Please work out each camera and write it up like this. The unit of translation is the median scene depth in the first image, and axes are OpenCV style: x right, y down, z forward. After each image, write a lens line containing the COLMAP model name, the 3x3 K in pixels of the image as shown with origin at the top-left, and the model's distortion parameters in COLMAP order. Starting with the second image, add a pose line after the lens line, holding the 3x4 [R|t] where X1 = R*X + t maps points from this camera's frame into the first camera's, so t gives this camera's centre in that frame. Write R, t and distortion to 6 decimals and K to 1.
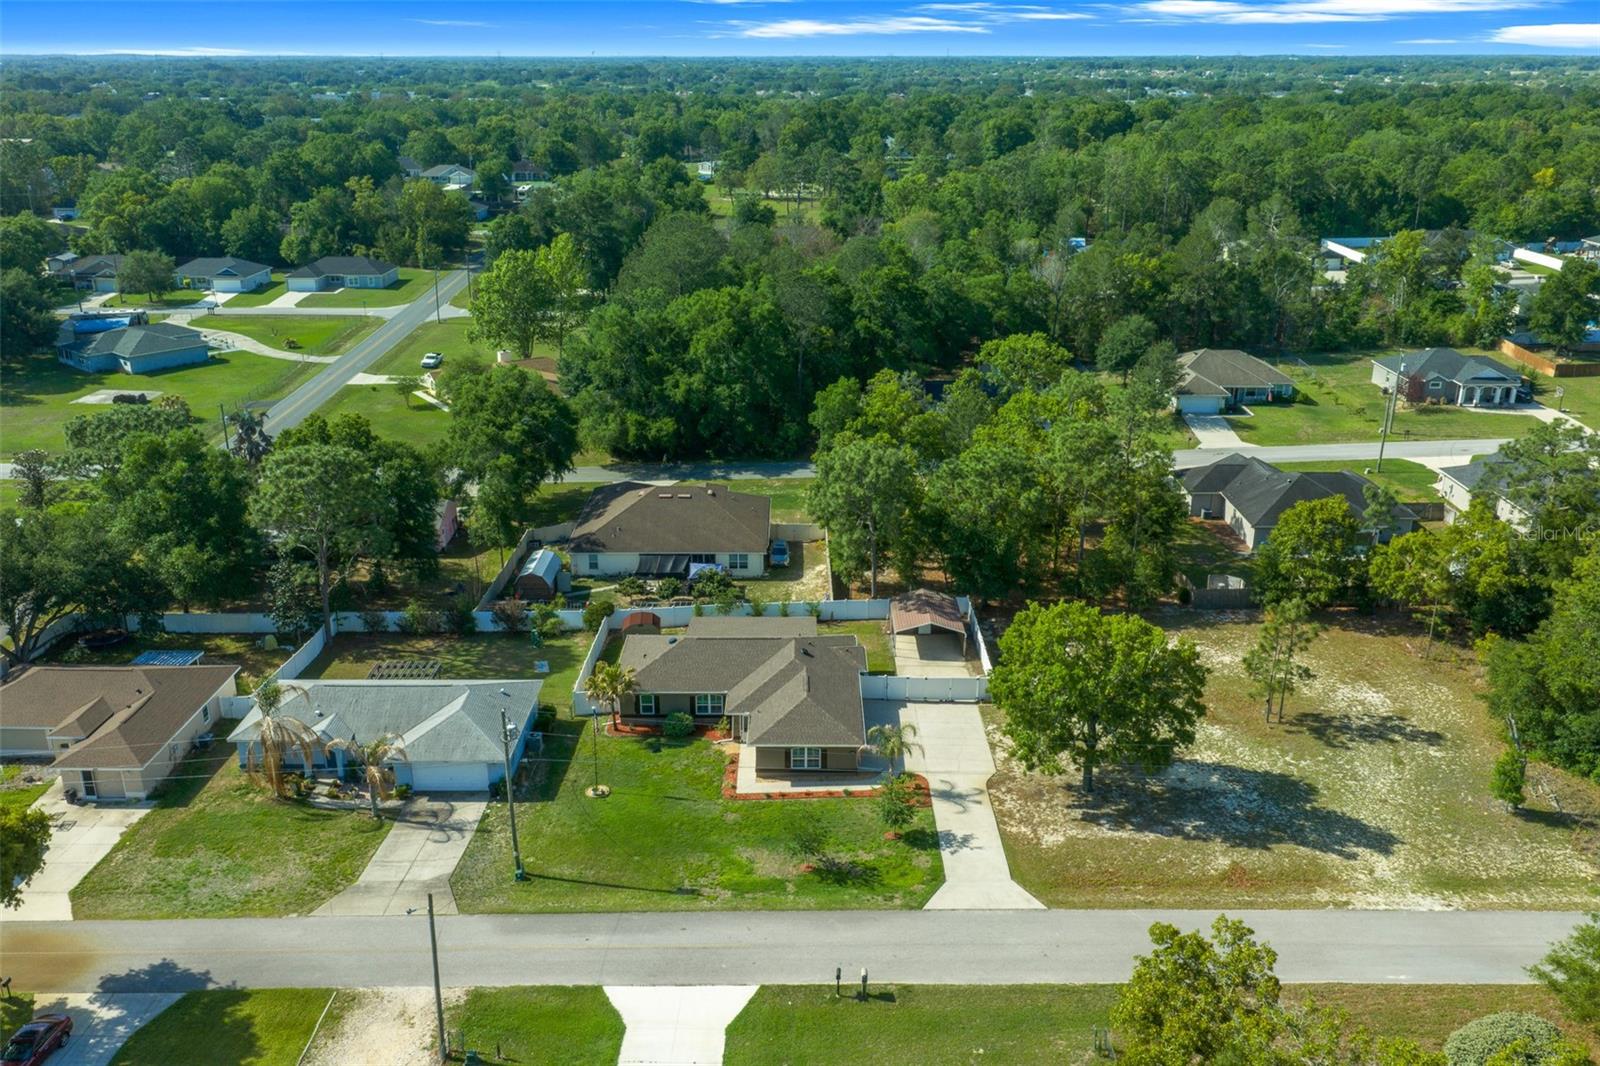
lens RADIAL K [[1327.1, 0, 796.5], [0, 1327.1, 527.5], [0, 0, 1]] dist [0.021848, -0.011983]
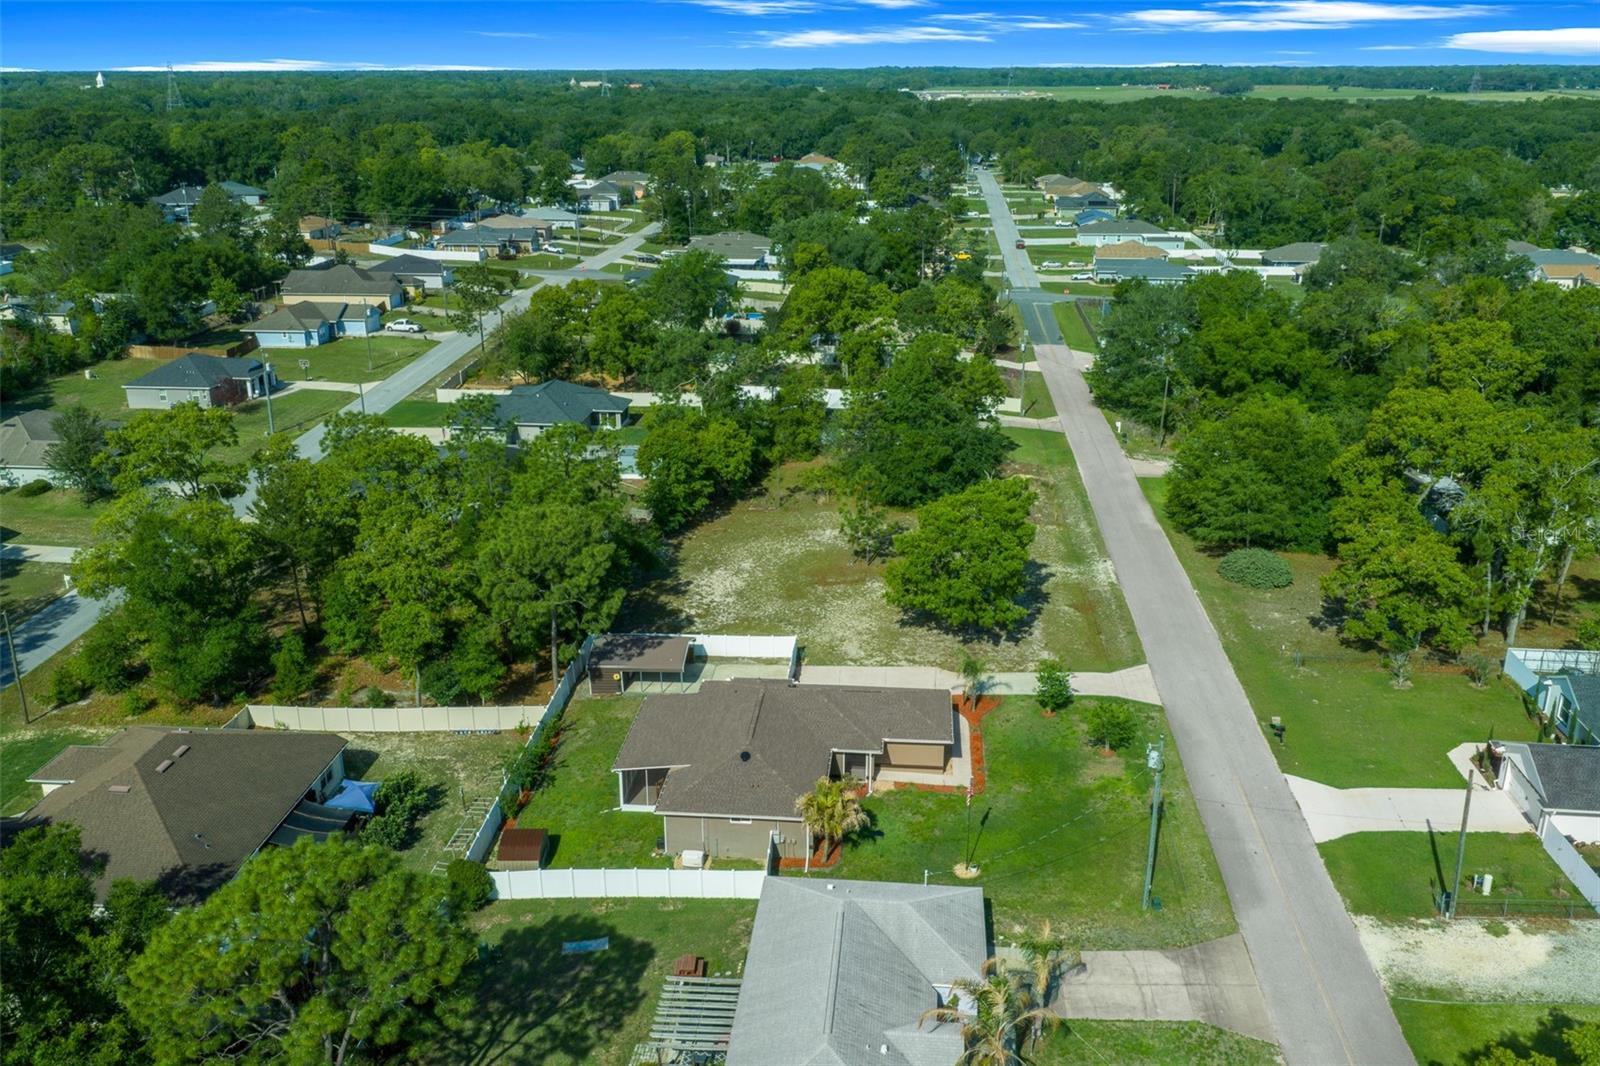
lens RADIAL K [[1318.7, 0, 796.7], [0, 1318.7, 538.9], [0, 0, 1]] dist [0.014681, -0.017321]
pose [[0.091407, -0.335767, 0.937499, -0.905038], [0.337767, 0.896085, 0.288002, -0.289203], [-0.936781, 0.290331, 0.195320, 0.863228]]
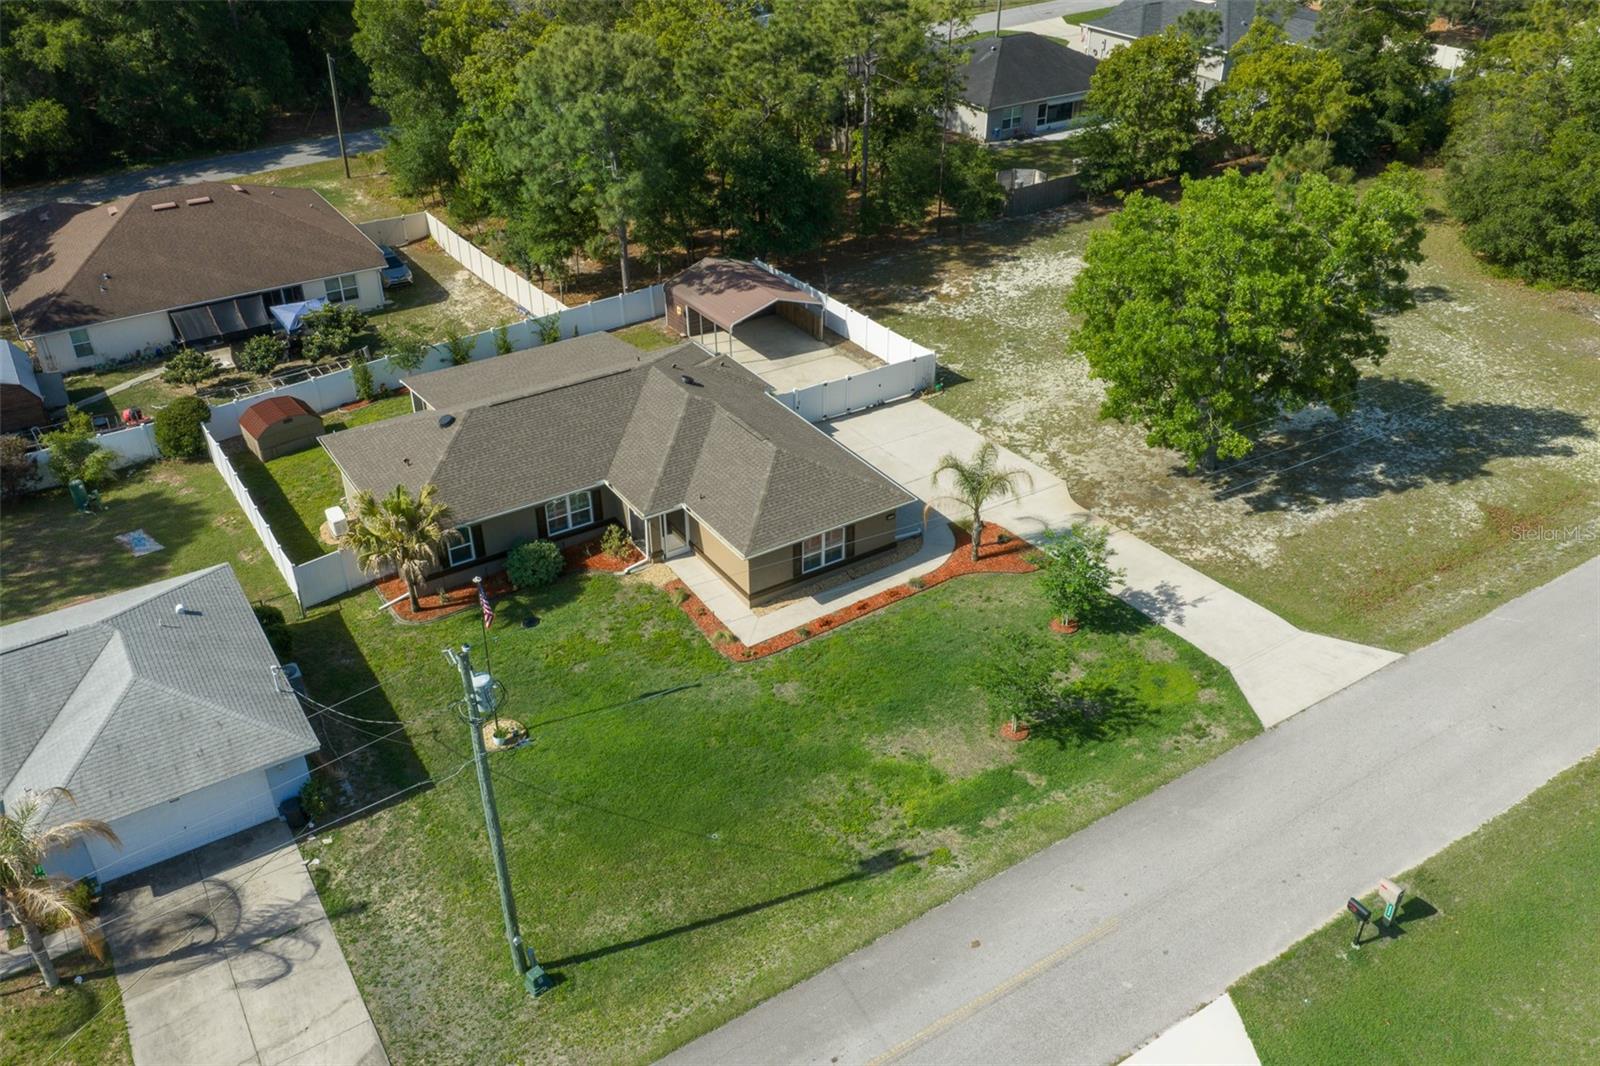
lens RADIAL K [[1324.7, 0, 797.0], [0, 1324.7, 534.1], [0, 0, 1]] dist [0.007929, -0.006910]
pose [[0.837743, -0.290523, 0.462367, -0.262489], [0.185070, 0.947670, 0.260138, 0.017880], [-0.513747, -0.132358, 0.847670, 0.526391]]
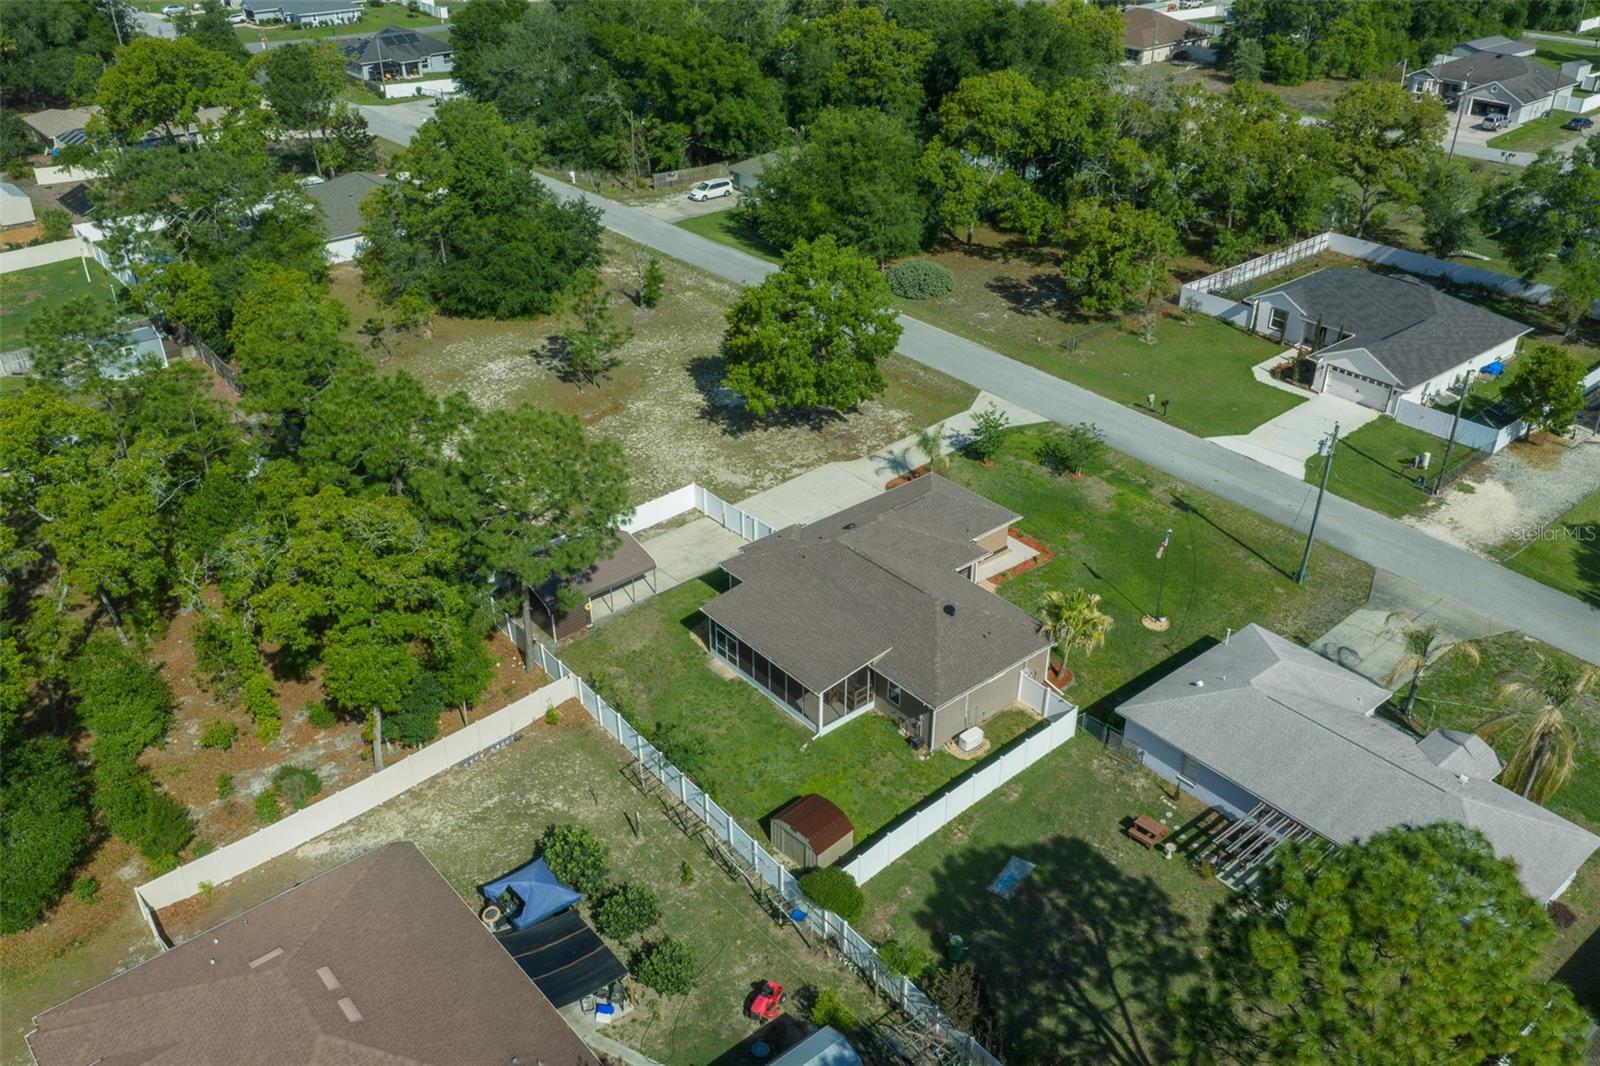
lens RADIAL K [[1318.7, 0, 796.7], [0, 1318.7, 538.9], [0, 0, 1]] dist [0.014681, -0.017321]
pose [[-0.649008, -0.390034, 0.653193, -0.541668], [0.253605, 0.698559, 0.669104, -0.483014], [-0.717267, 0.599907, -0.354456, 1.436949]]
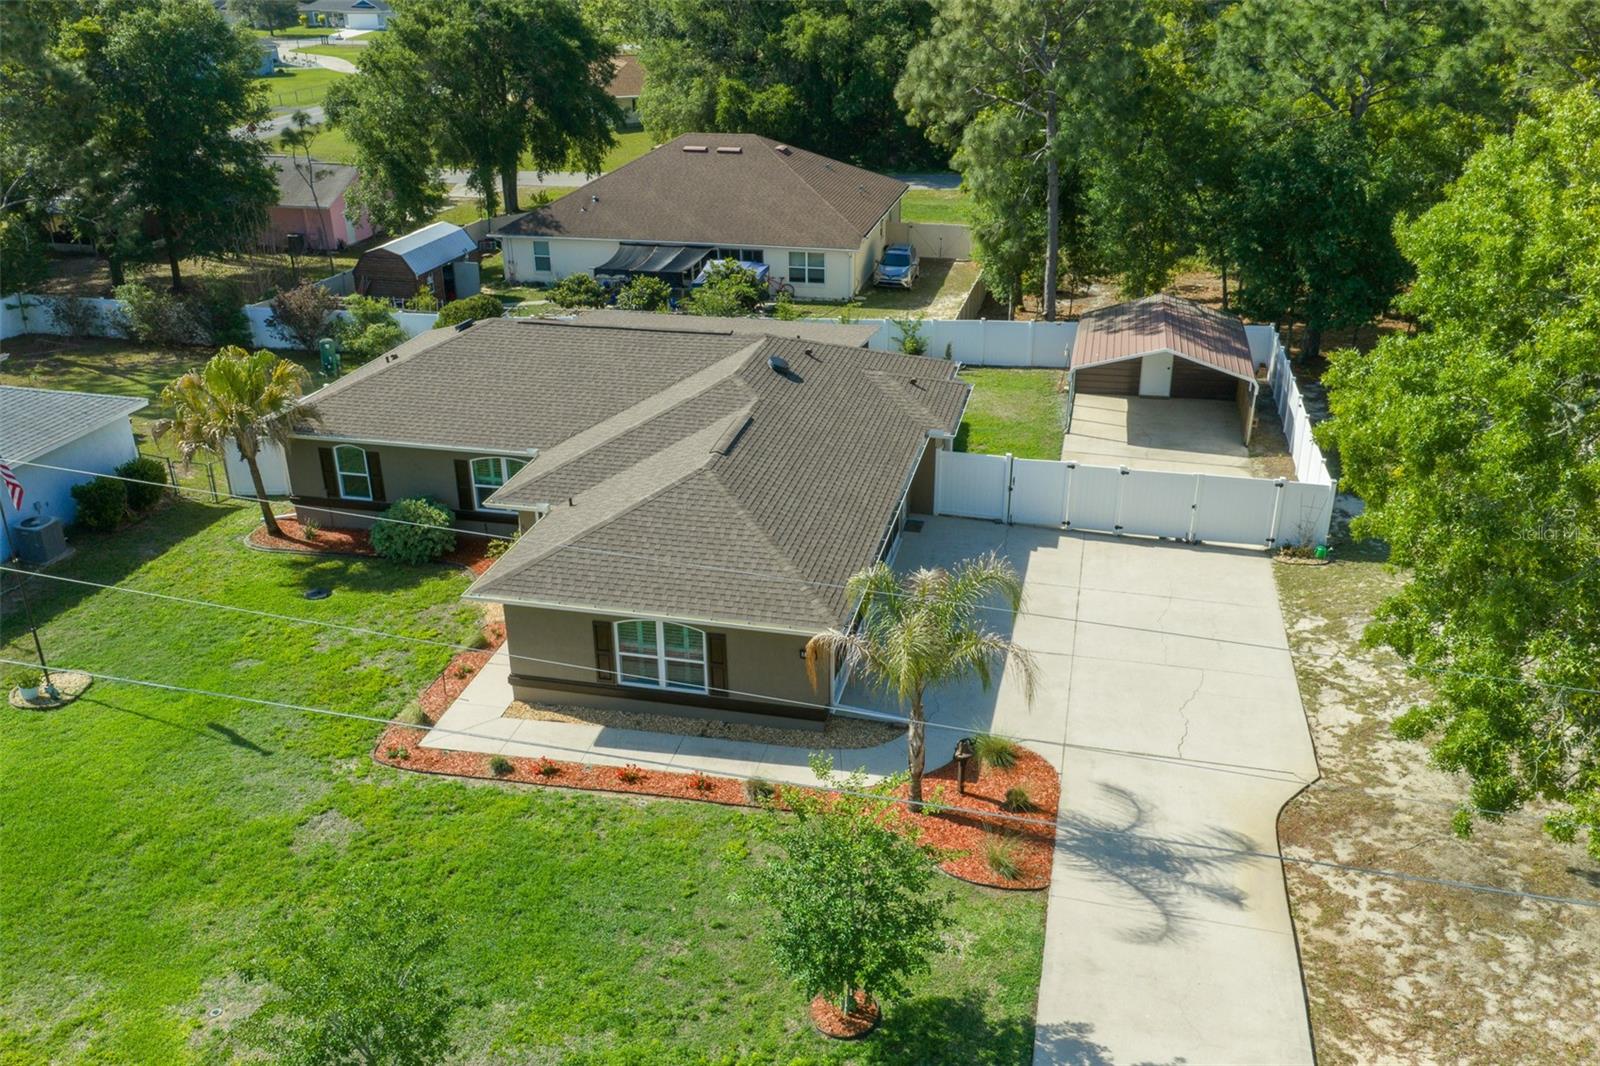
lens RADIAL K [[1324.7, 0, 797.0], [0, 1324.7, 534.1], [0, 0, 1]] dist [0.007929, -0.006910]
pose [[0.973879, 0.085072, -0.210531, 0.098858], [-0.066507, 0.993372, 0.093752, 0.115358], [0.217111, -0.077302, 0.973081, 0.714180]]
